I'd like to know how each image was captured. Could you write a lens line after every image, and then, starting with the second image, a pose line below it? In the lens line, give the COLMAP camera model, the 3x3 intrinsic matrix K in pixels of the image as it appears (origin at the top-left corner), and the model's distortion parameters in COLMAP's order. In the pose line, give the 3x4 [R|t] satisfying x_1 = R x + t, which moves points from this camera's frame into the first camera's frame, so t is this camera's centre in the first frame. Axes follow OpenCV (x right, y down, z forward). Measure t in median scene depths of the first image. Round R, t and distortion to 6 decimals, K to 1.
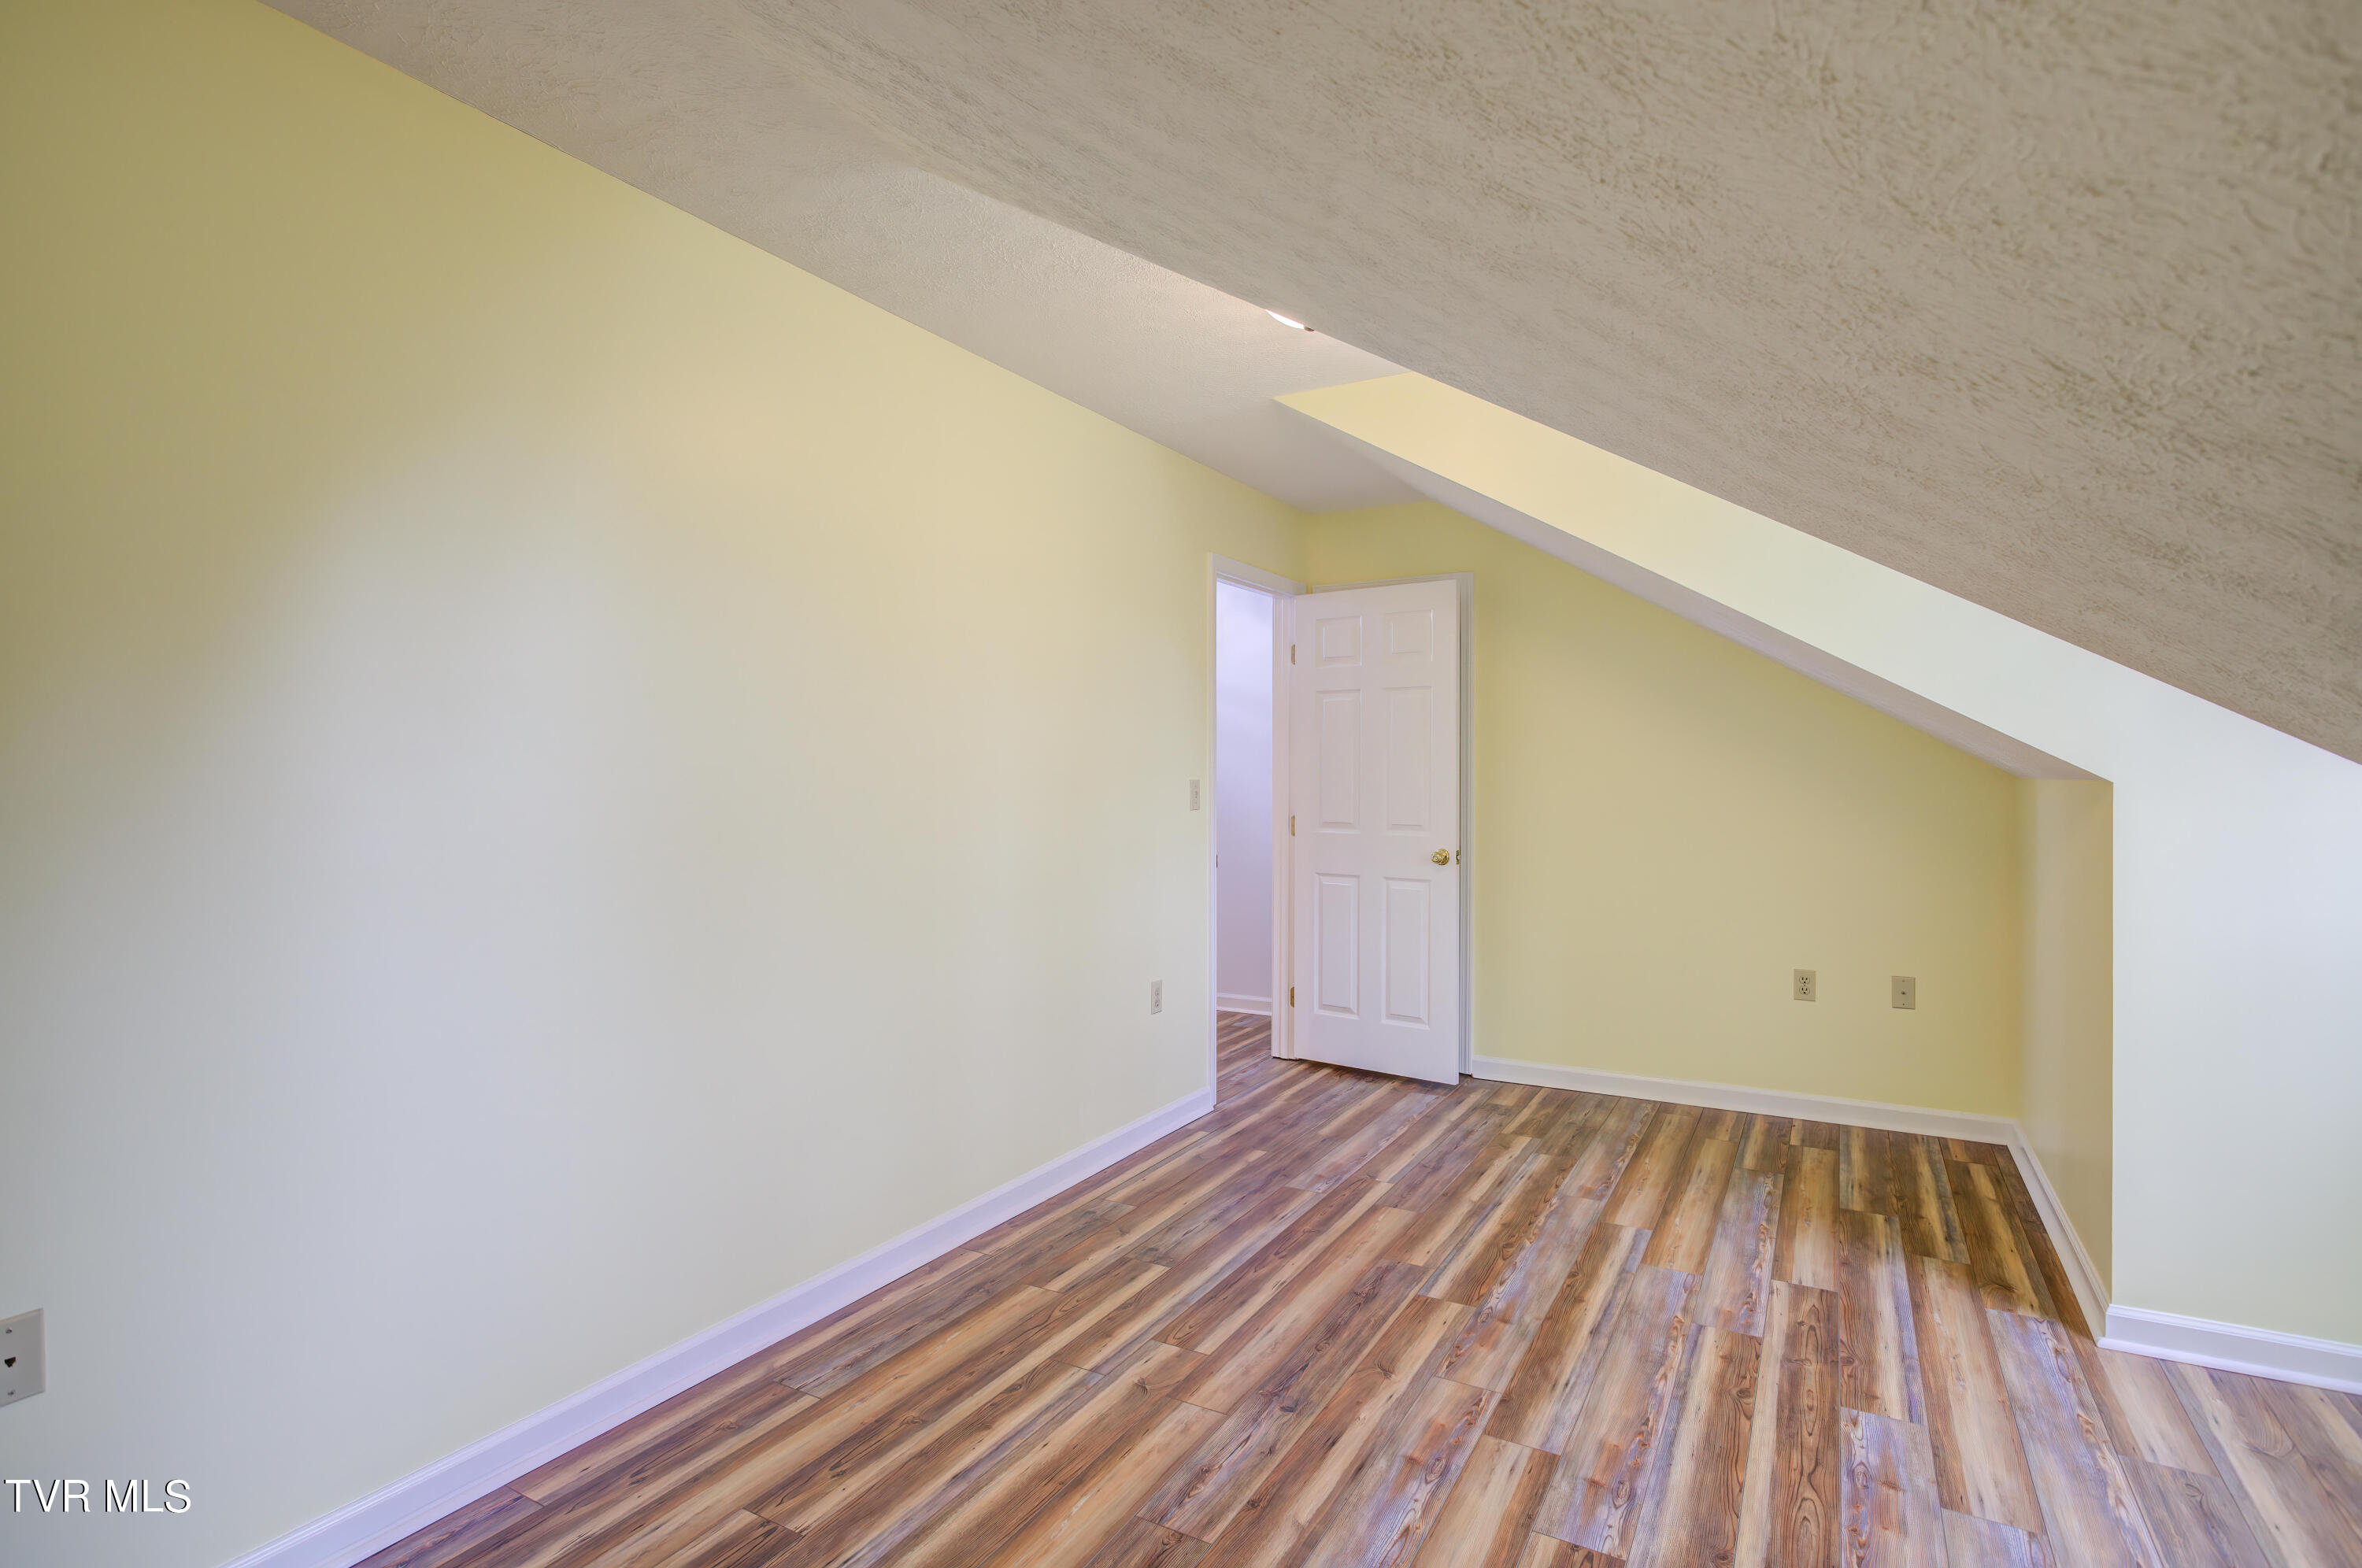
lens RADIAL K [[1149.0, 0, 1180.5], [0, 1149.0, 782.4], [0, 0, 1]] dist [-0.009850, 0.004056]
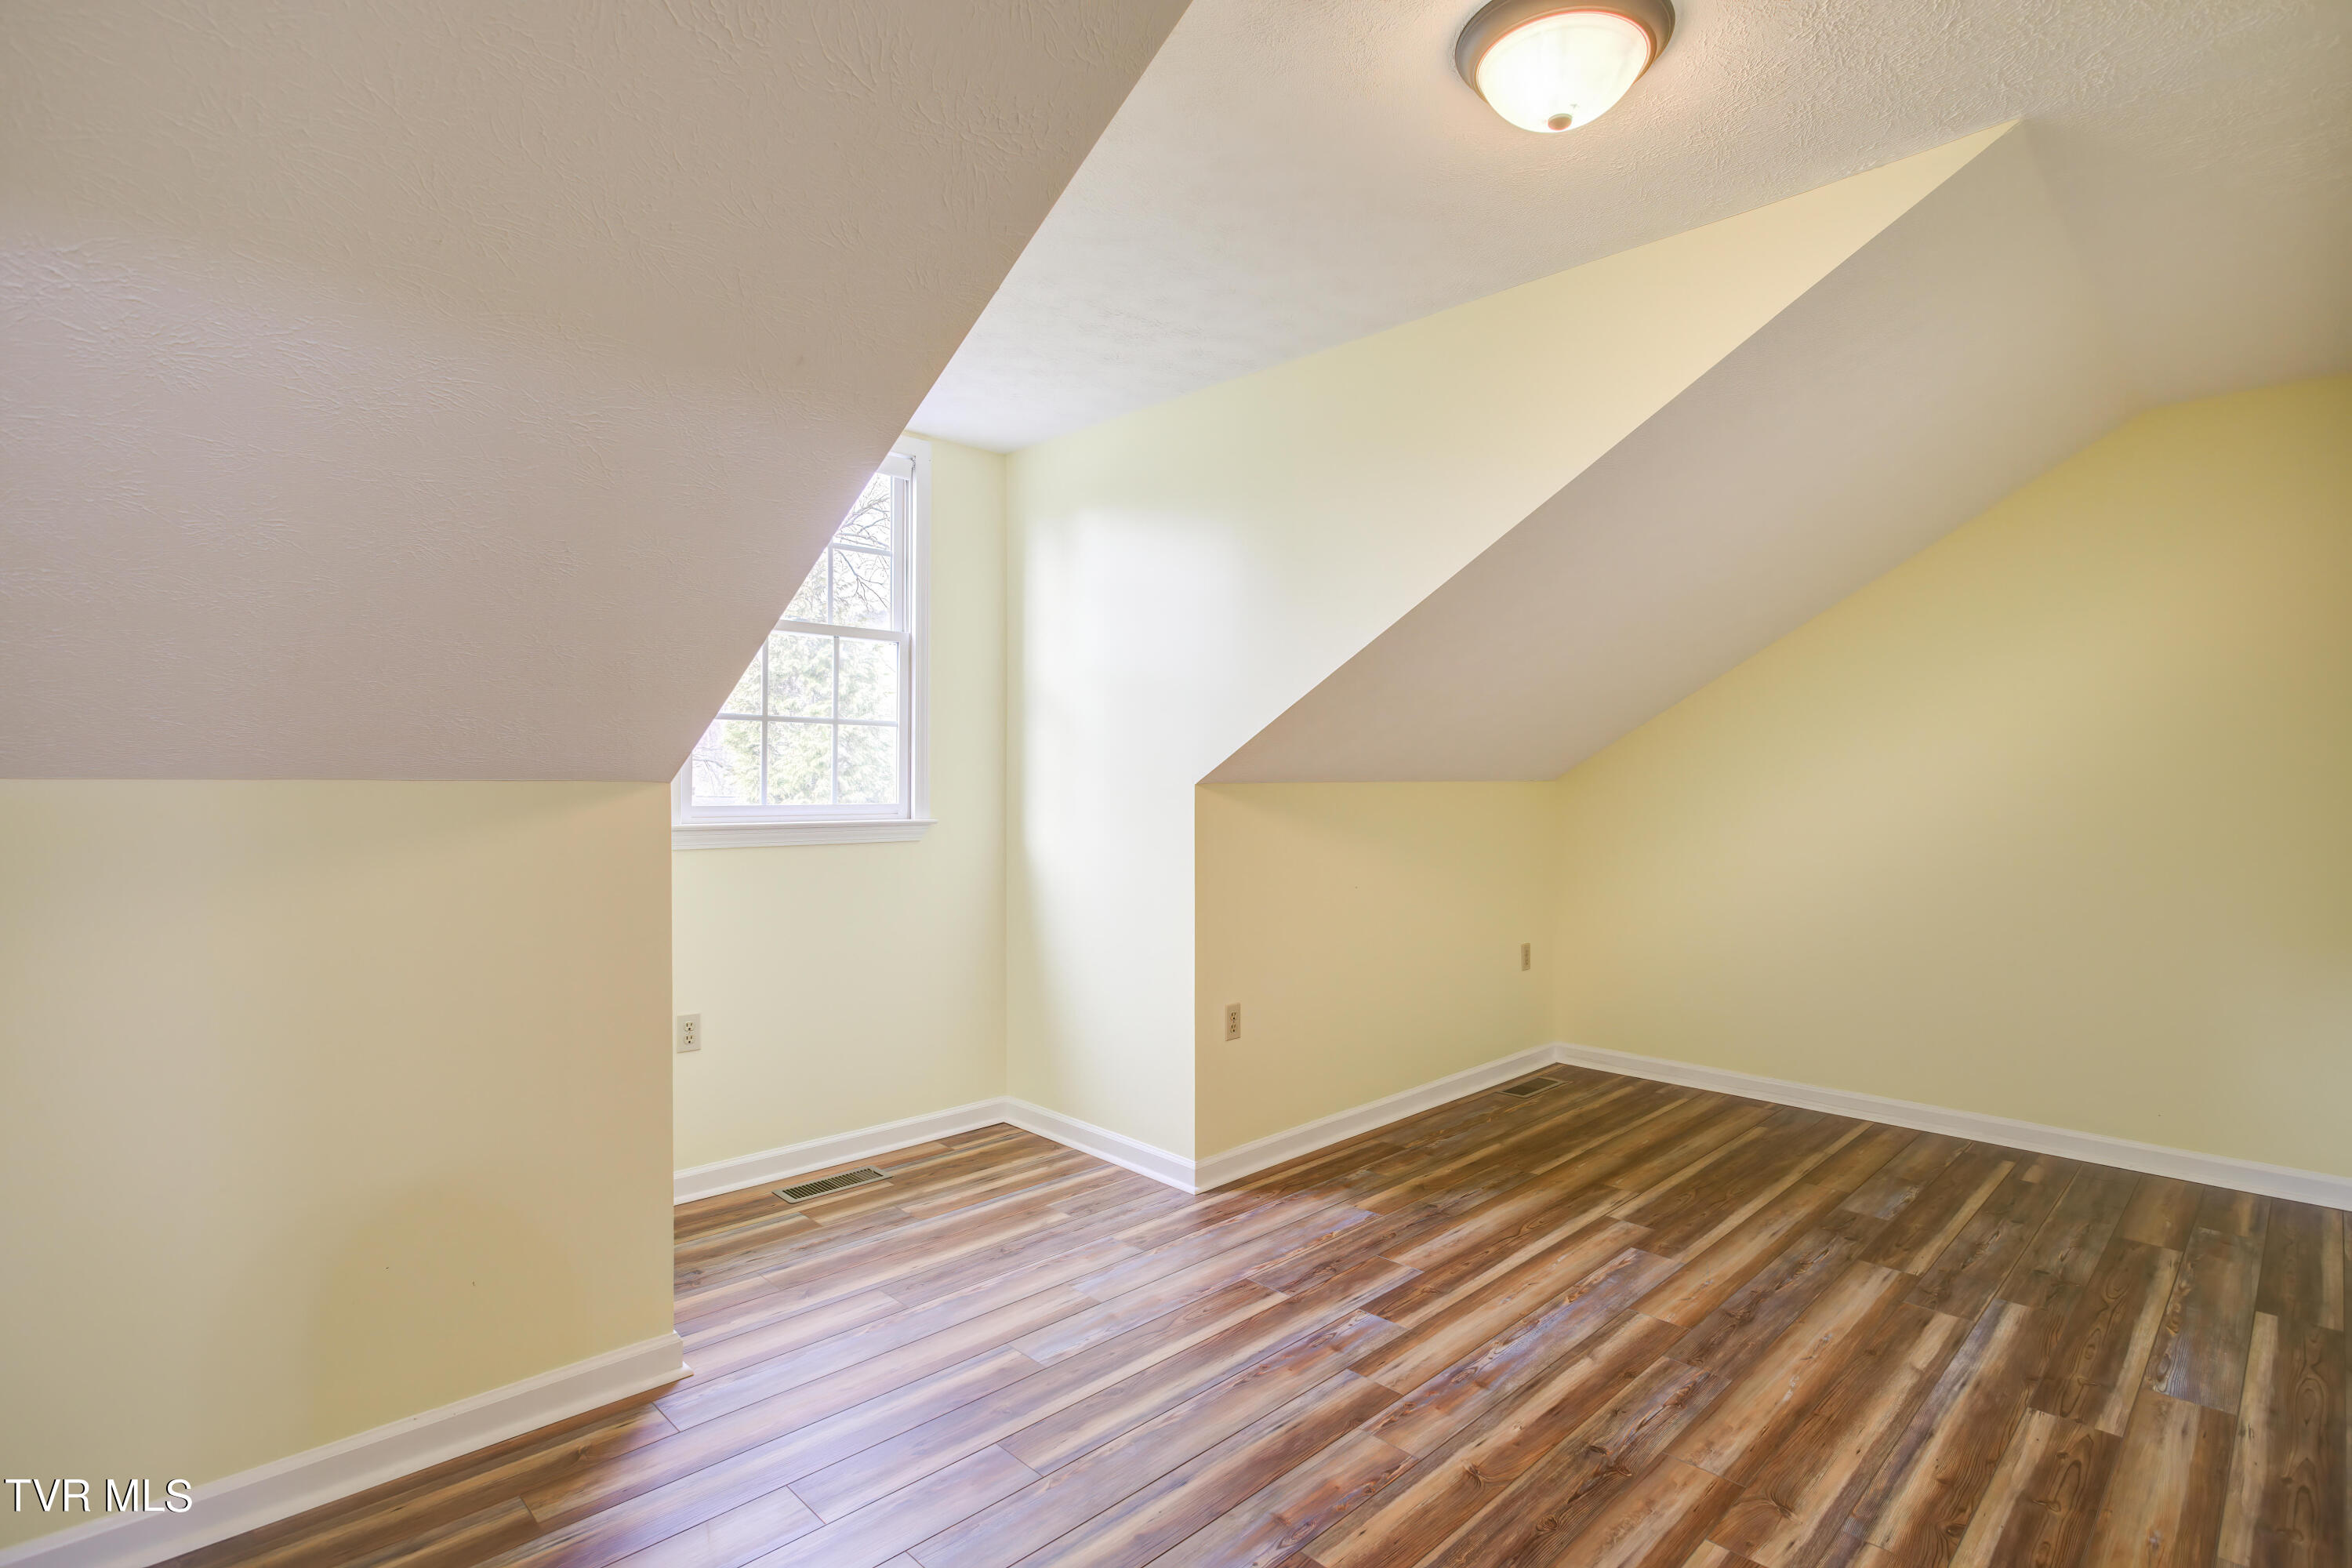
lens RADIAL K [[1144.3, 0, 1177.1], [0, 1144.3, 783.4], [0, 0, 1]] dist [-0.009850, 0.004056]
pose [[-0.962116, -0.001285, 0.272636, 0.177329], [0.000647, 0.999975, 0.006996, -0.006252], [-0.272638, 0.006908, -0.962092, 2.062432]]
